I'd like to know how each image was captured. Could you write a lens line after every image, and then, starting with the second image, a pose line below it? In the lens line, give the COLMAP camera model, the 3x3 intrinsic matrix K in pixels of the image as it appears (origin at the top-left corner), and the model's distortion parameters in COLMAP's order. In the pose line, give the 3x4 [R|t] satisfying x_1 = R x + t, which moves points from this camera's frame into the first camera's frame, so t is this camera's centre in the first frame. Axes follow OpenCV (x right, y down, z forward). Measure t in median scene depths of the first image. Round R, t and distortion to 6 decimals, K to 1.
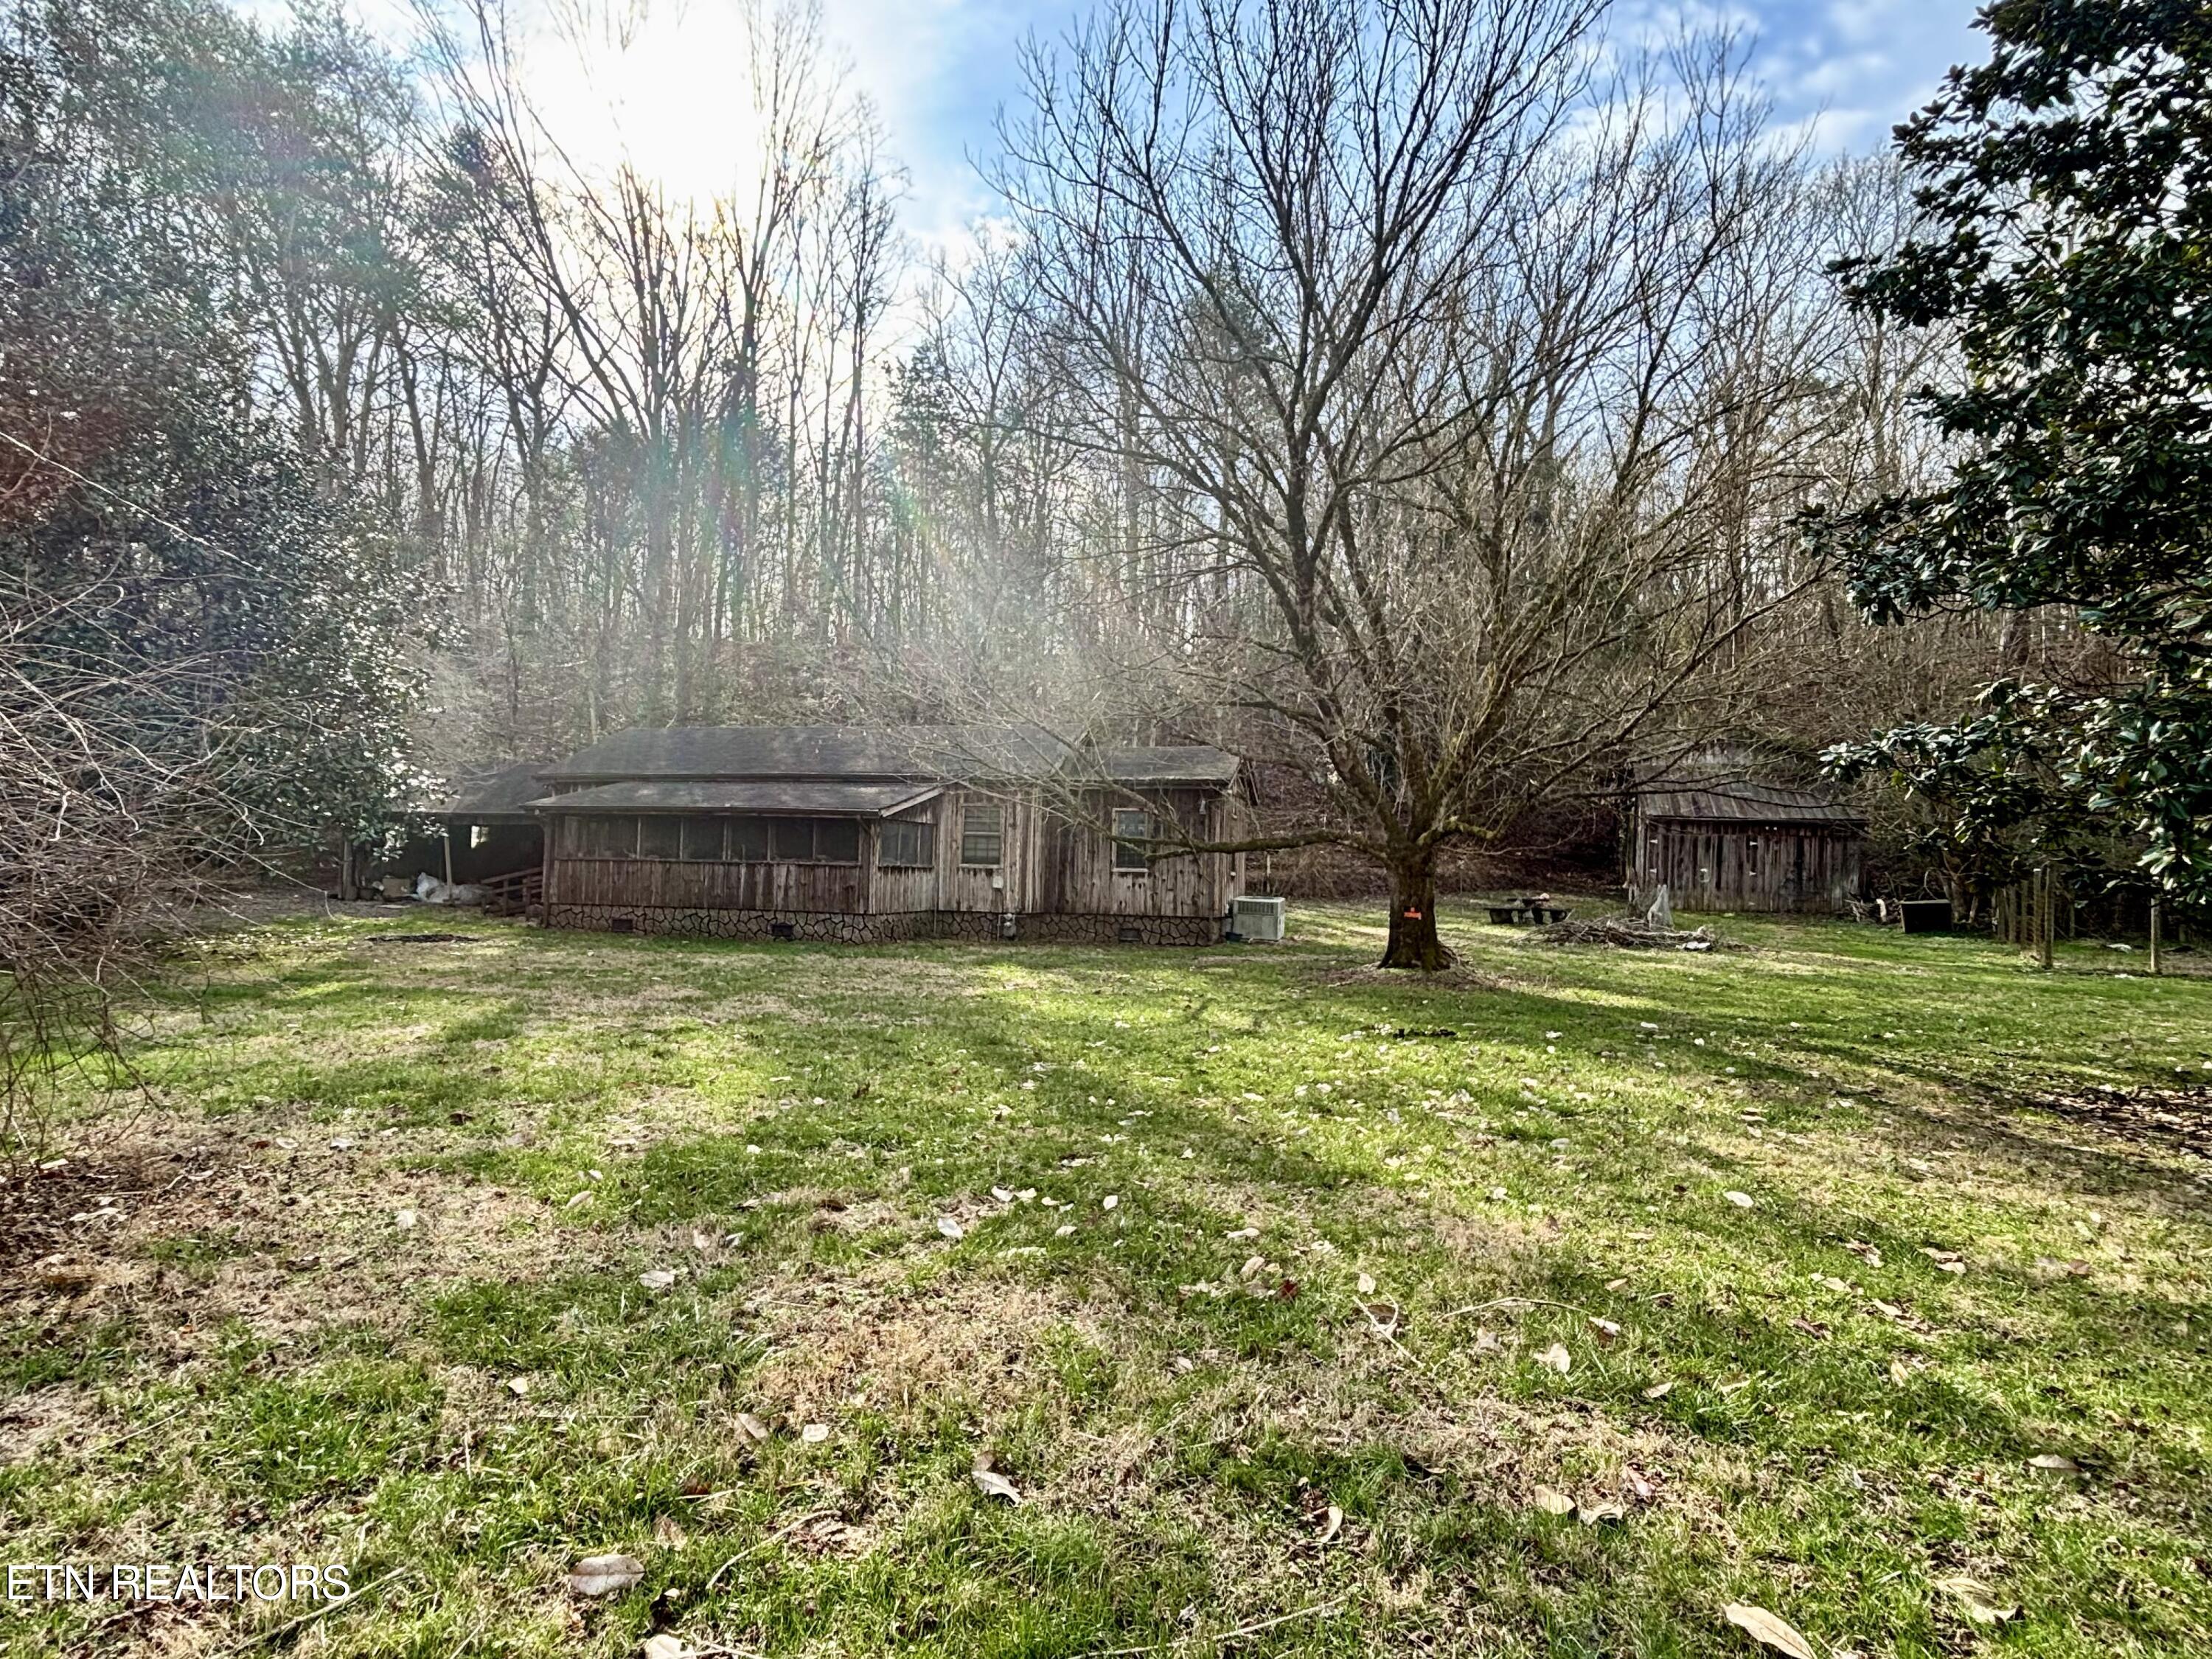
lens RADIAL K [[1191.4, 0, 1106.0], [0, 1191.4, 829.5], [0, 0, 1]] dist [-0.001364, -0.000040]
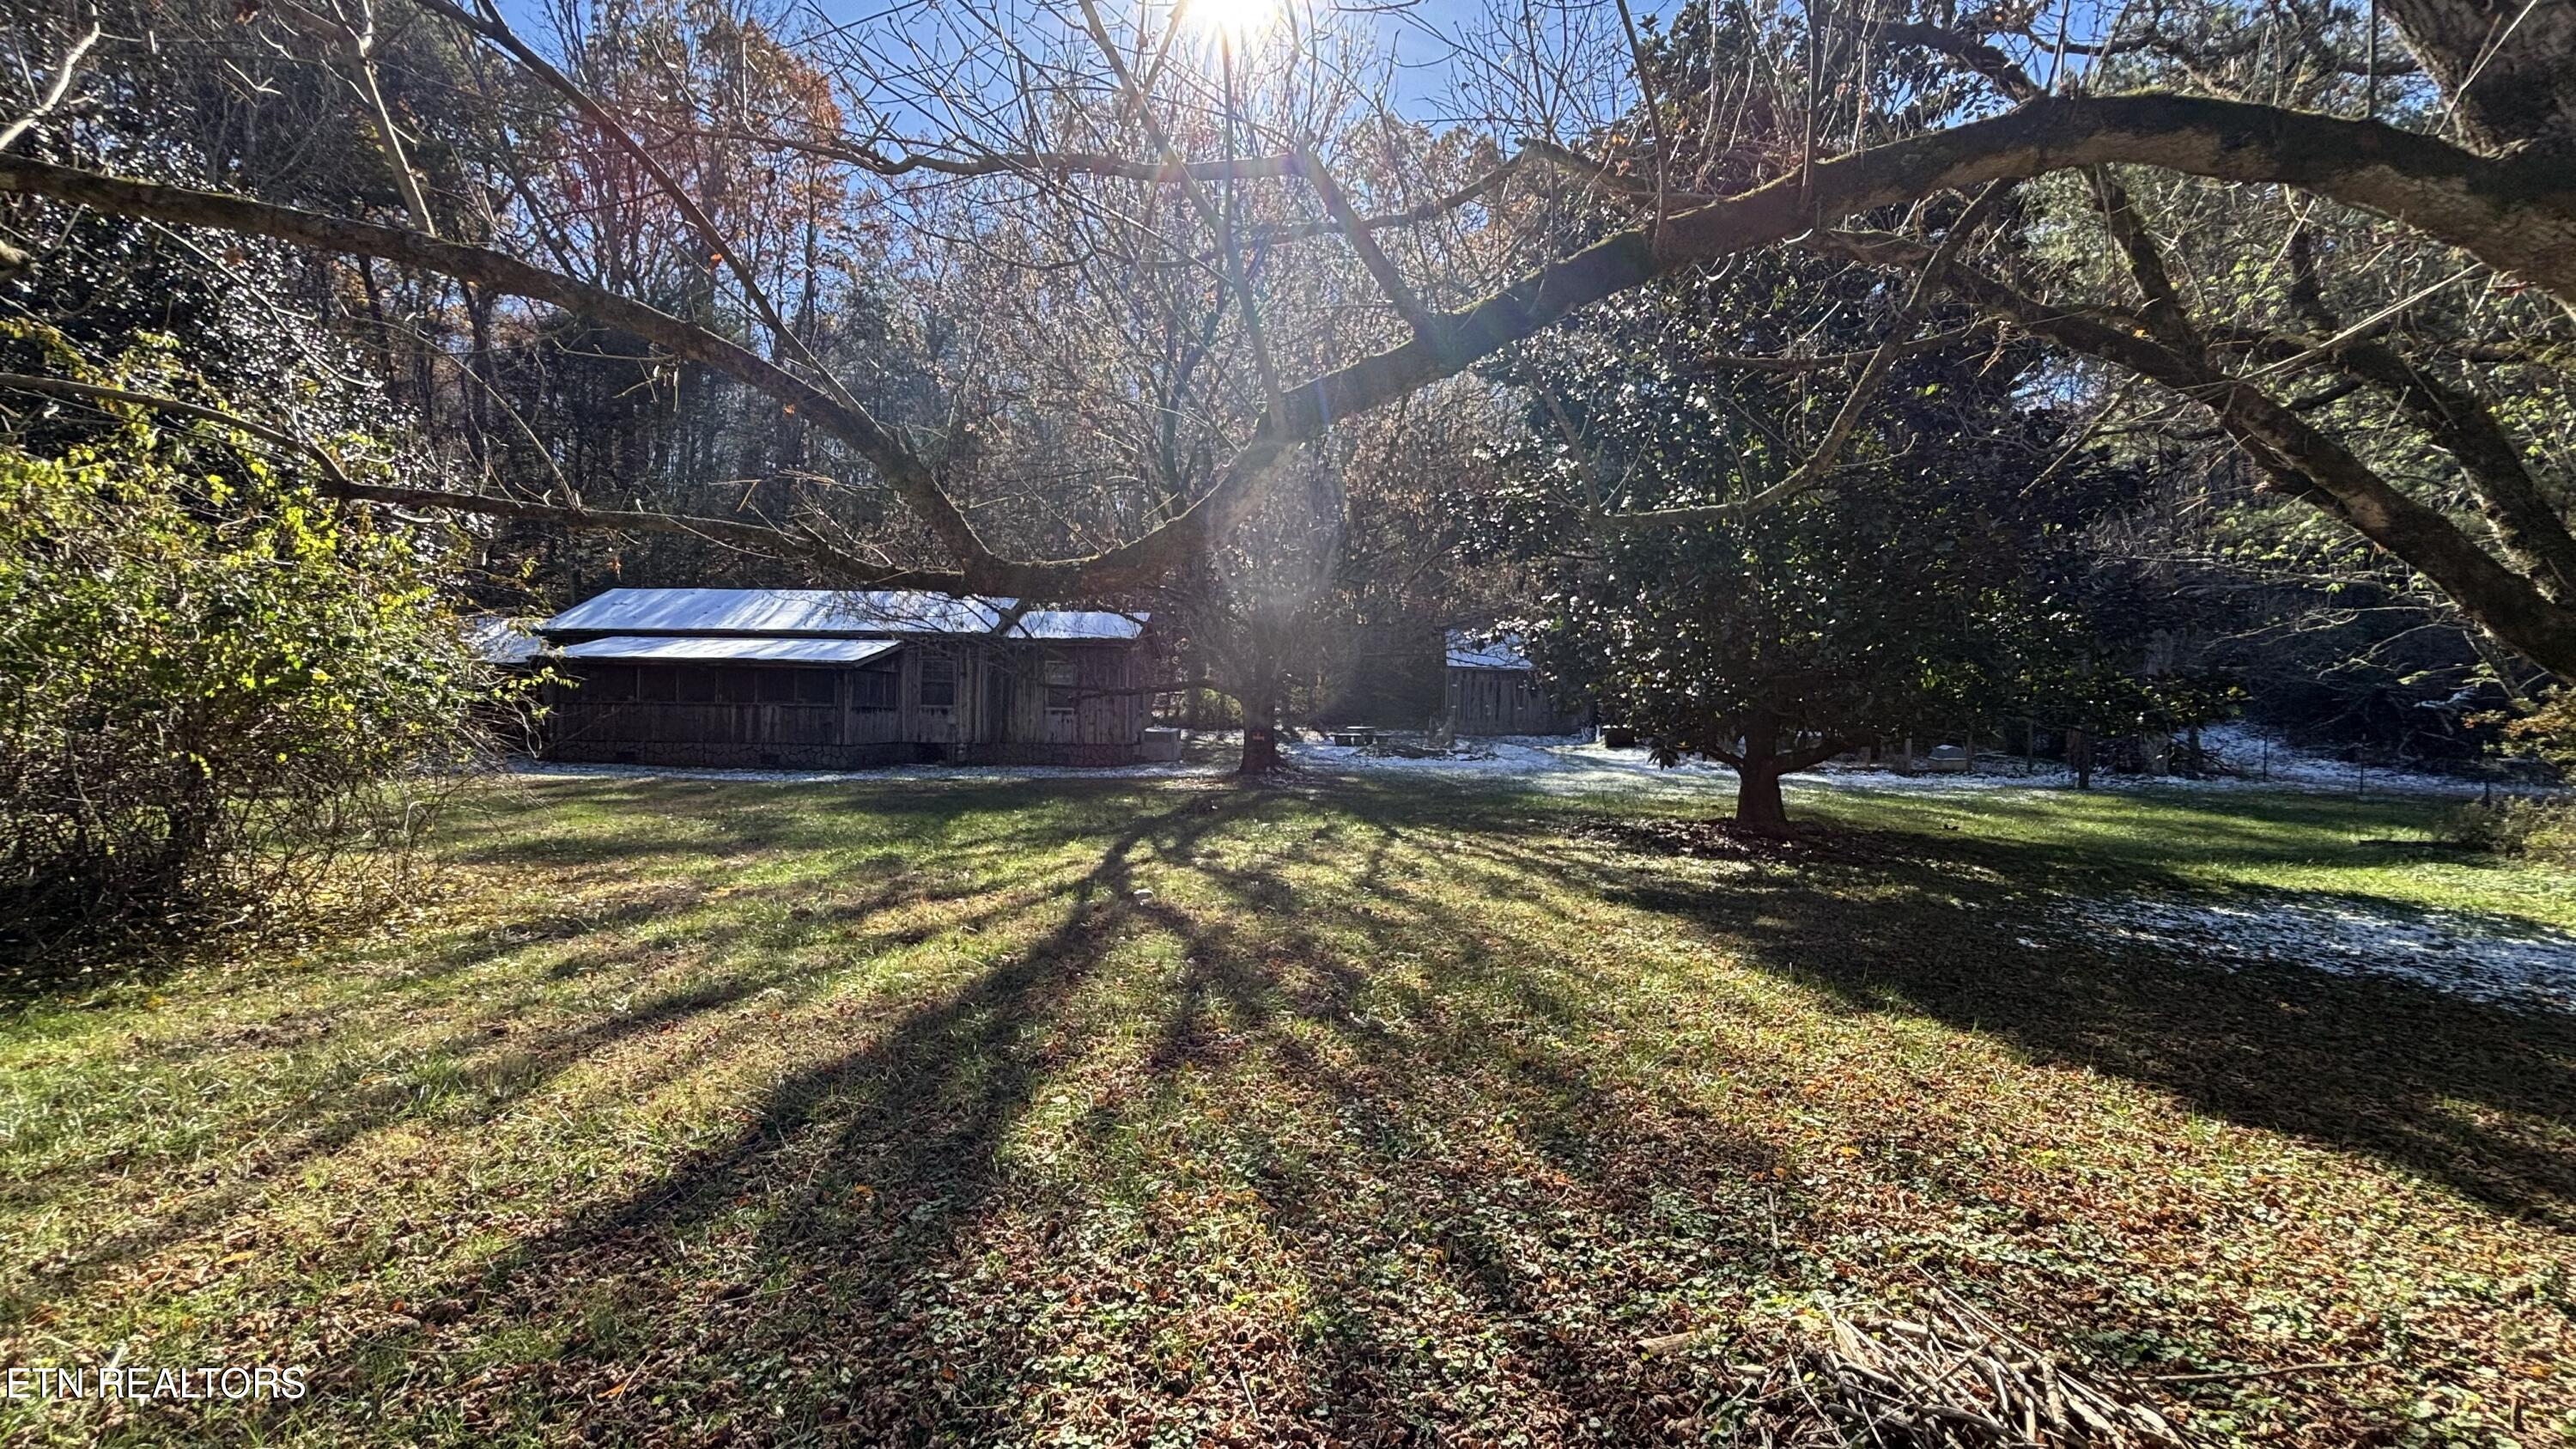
lens RADIAL K [[1048.4, 0, 1286.1], [0, 1048.4, 734.6], [0, 0, 1]] dist [0.001381, 0.000873]
pose [[0.974749, -0.012574, 0.222948, 0.005534], [-0.000253, 0.998351, 0.057409, -0.003820], [-0.223302, -0.056015, 0.973139, -0.194491]]
